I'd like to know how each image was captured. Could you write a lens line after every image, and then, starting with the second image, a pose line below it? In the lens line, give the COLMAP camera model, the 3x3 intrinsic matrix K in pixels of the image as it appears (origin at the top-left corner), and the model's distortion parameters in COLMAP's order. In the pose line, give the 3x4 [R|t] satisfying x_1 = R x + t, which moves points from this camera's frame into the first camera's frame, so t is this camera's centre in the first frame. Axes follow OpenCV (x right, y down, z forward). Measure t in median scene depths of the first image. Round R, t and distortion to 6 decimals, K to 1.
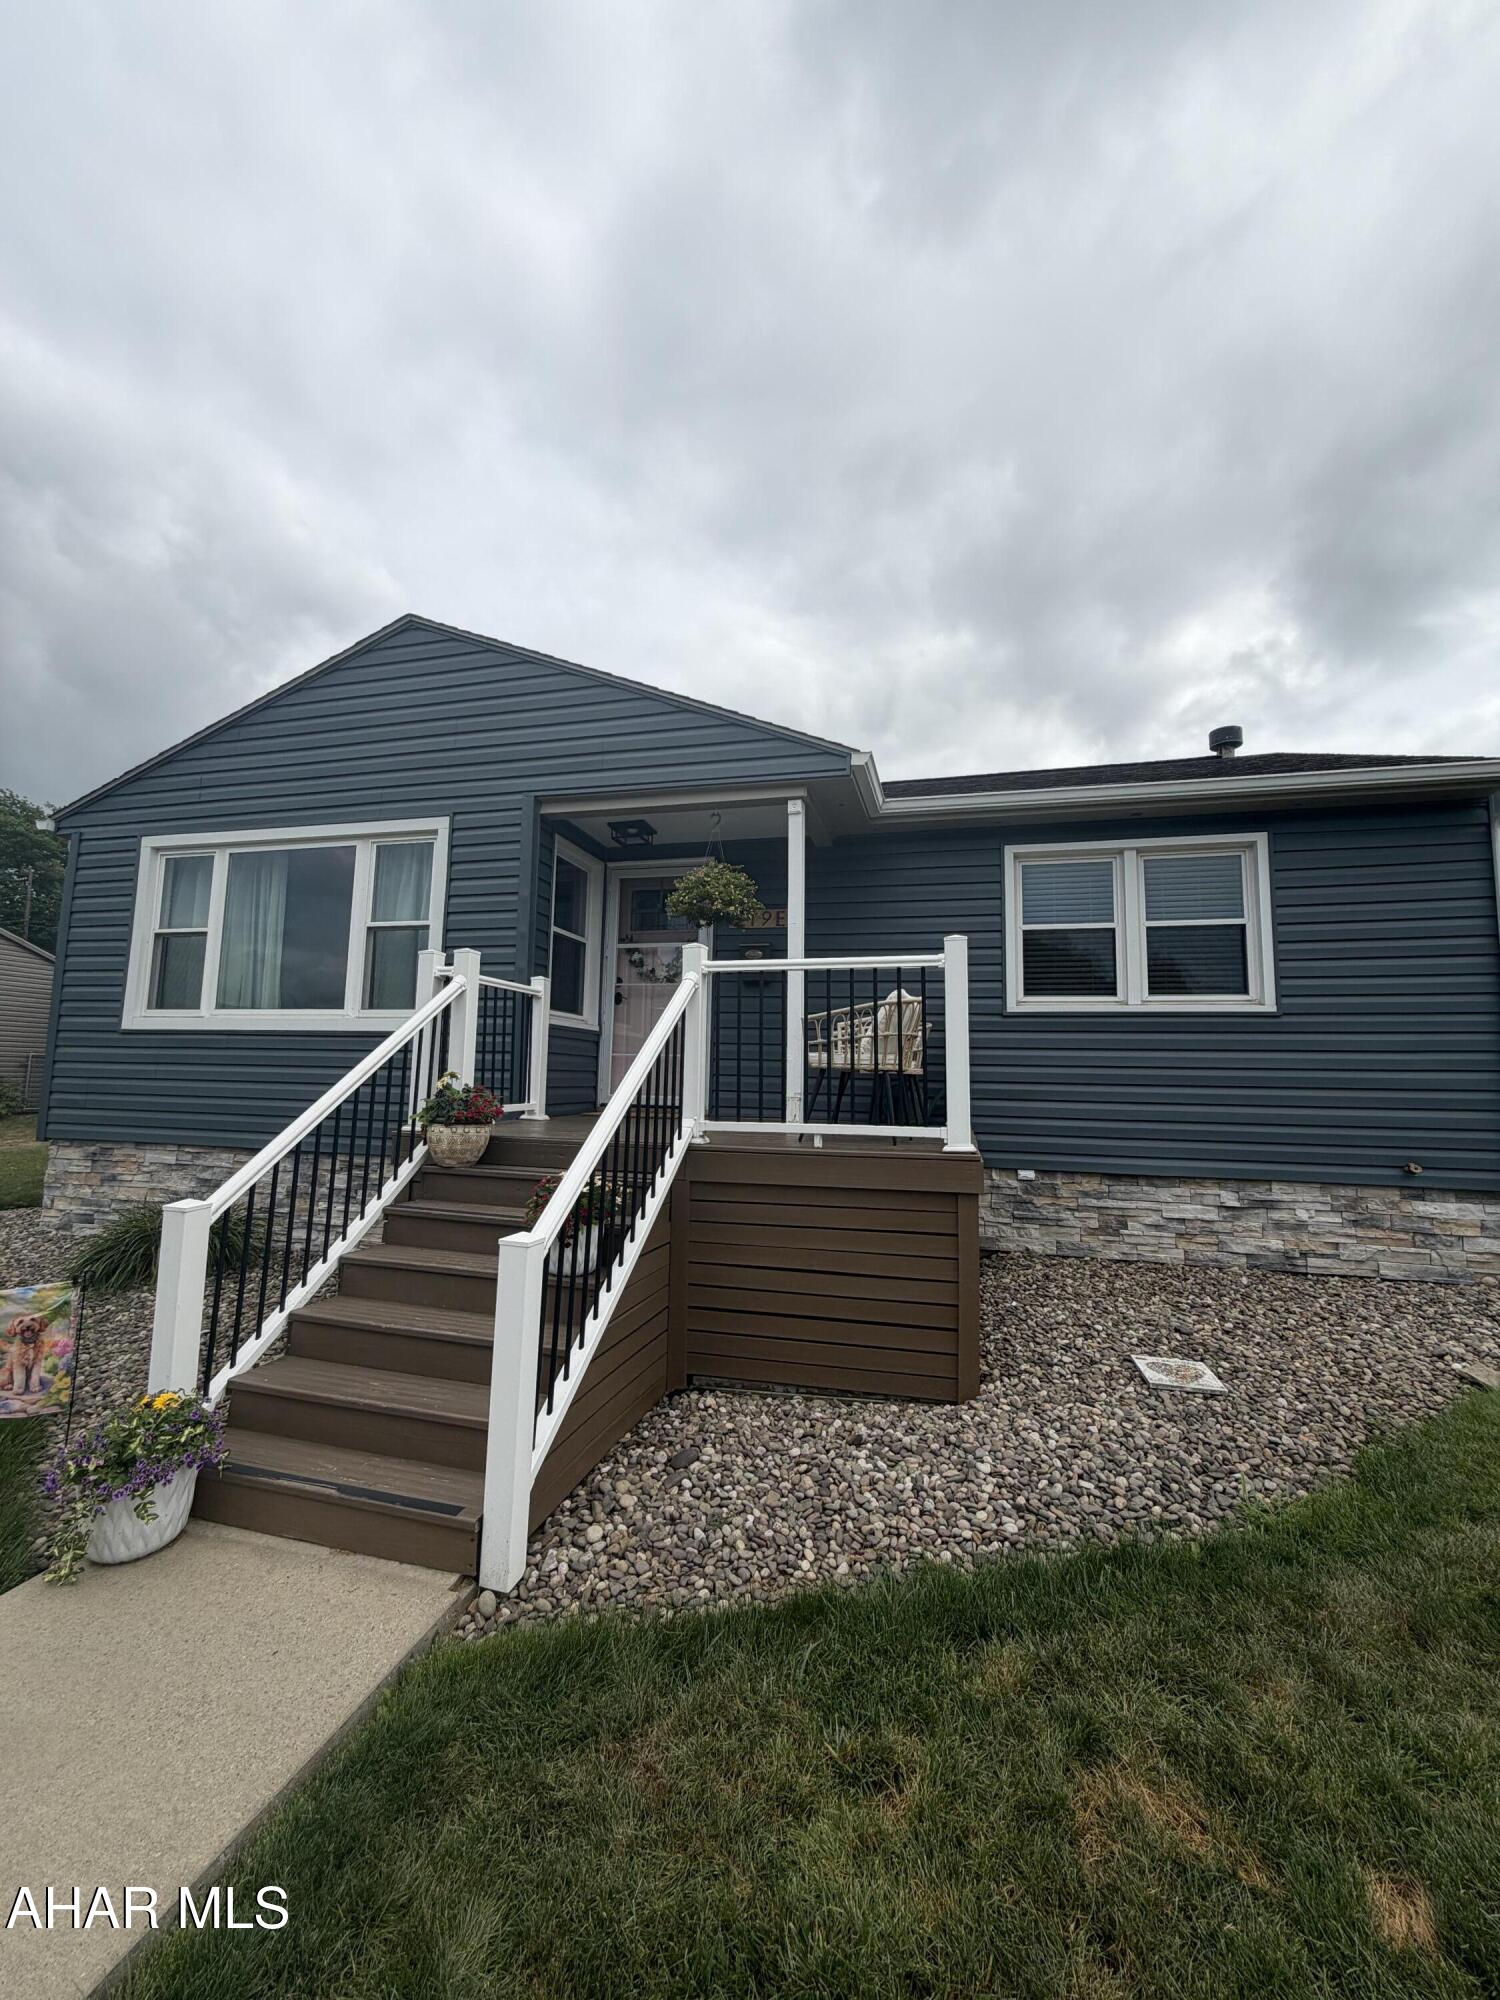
lens RADIAL K [[799.7, 0, 750.0], [0, 799.7, 1000.0], [0, 0, 1]] dist [0.001565, 0.000123]
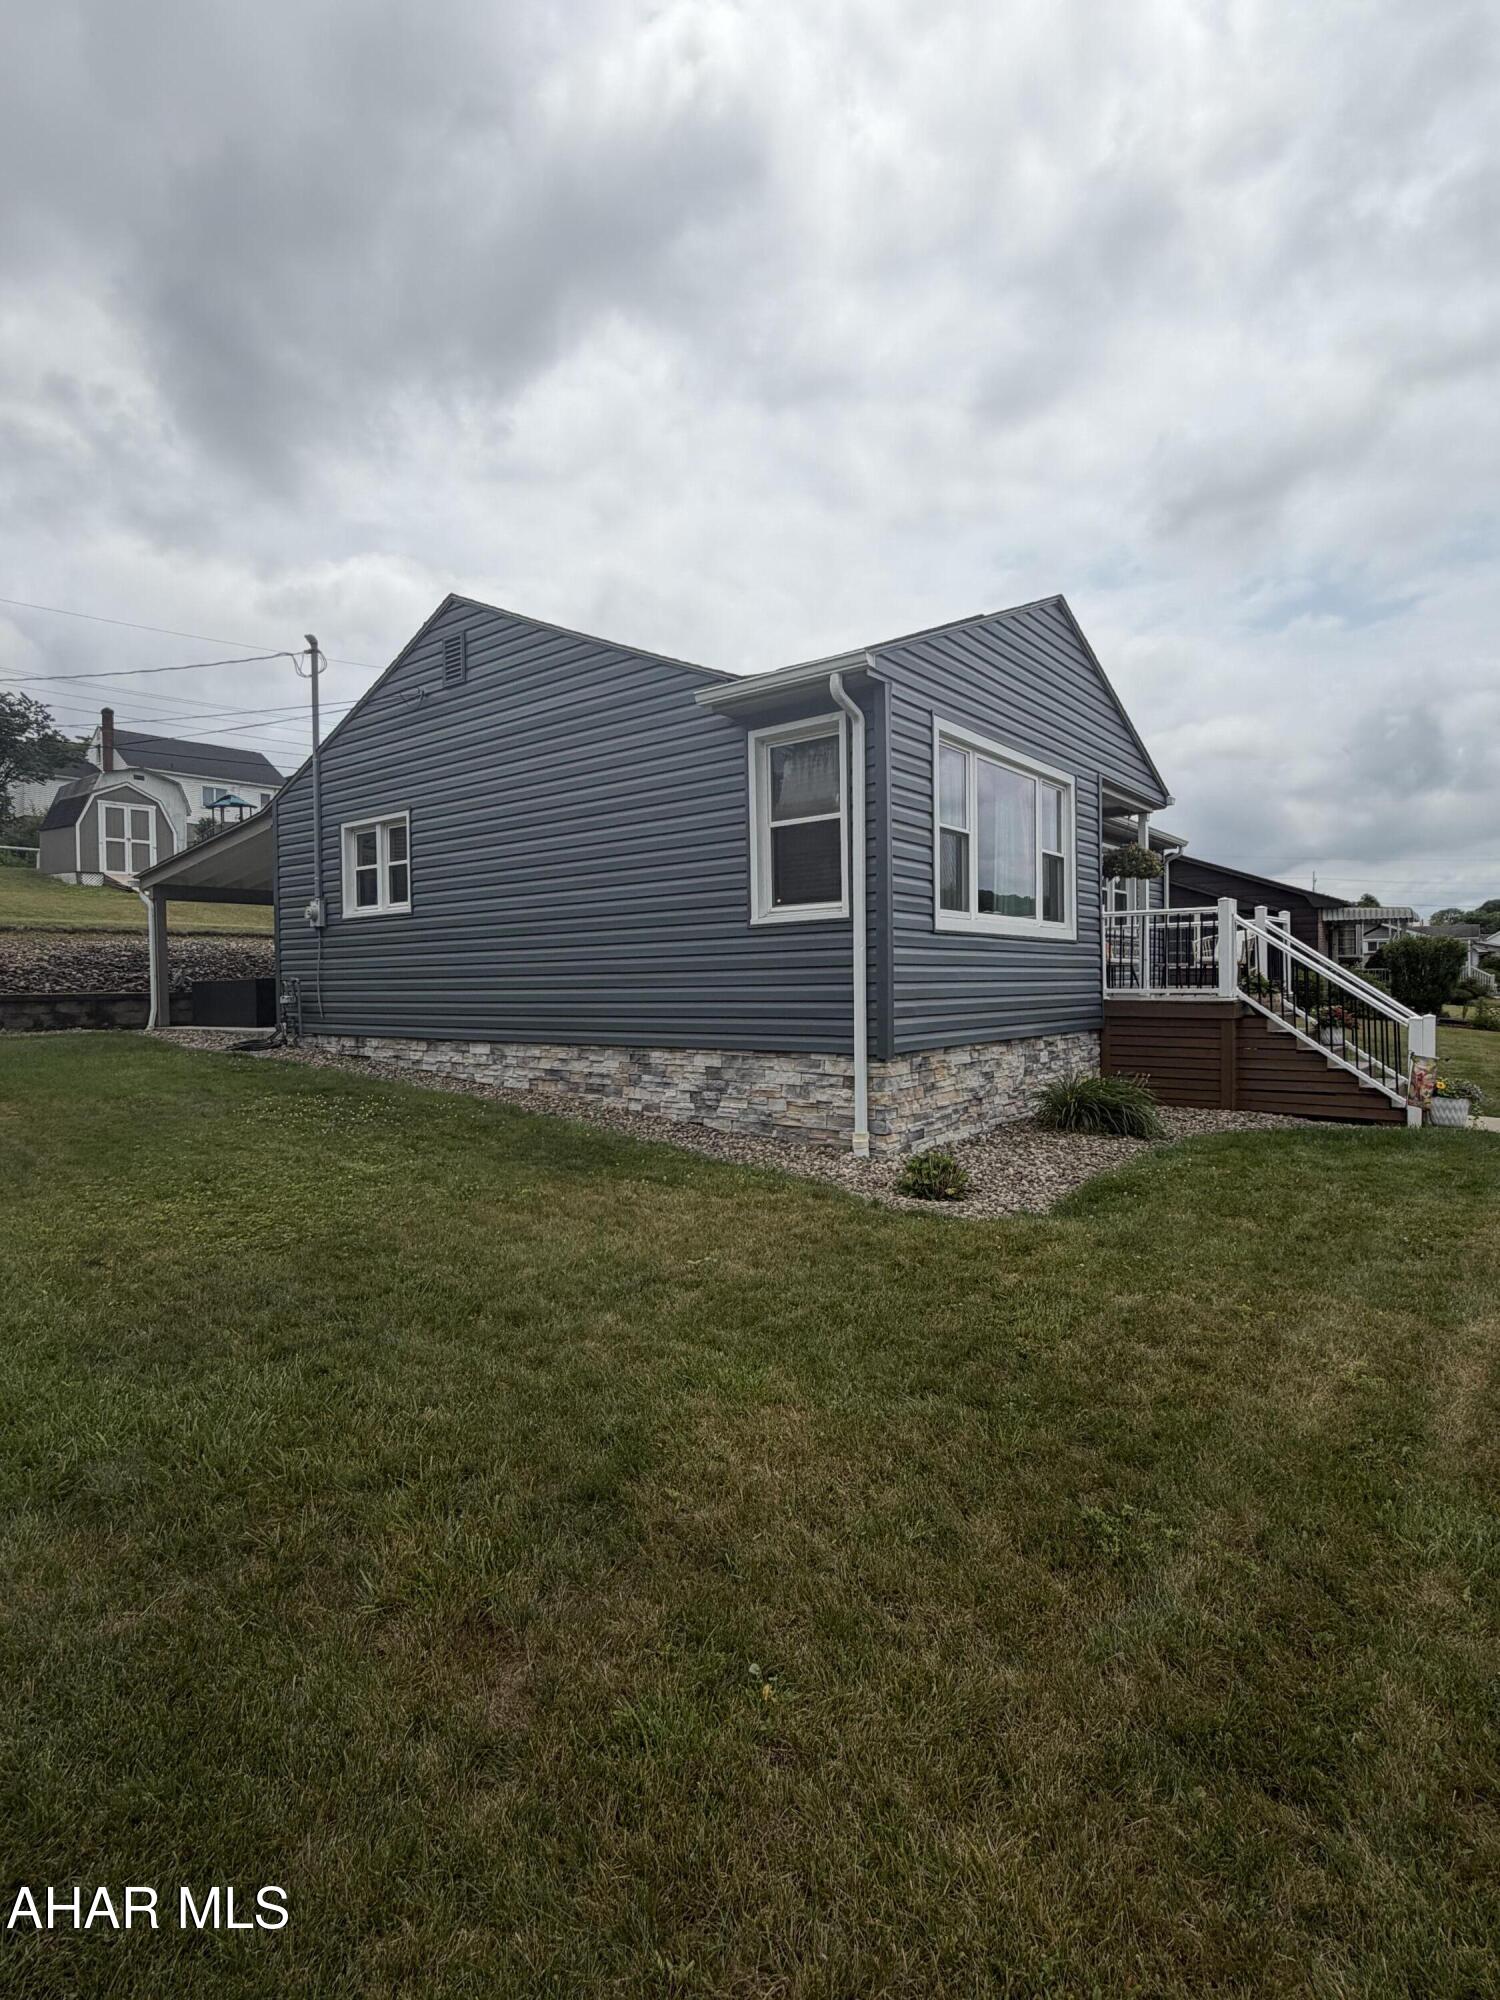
lens RADIAL K [[1007.4, 0, 750.0], [0, 1007.4, 1000.0], [0, 0, 1]] dist [0.000072, -0.000021]
pose [[0.413101, -0.046942, 0.909475, -1.945042], [-0.059455, 0.995150, 0.078369, 0.039643], [-0.908742, -0.086447, 0.408306, 0.713393]]
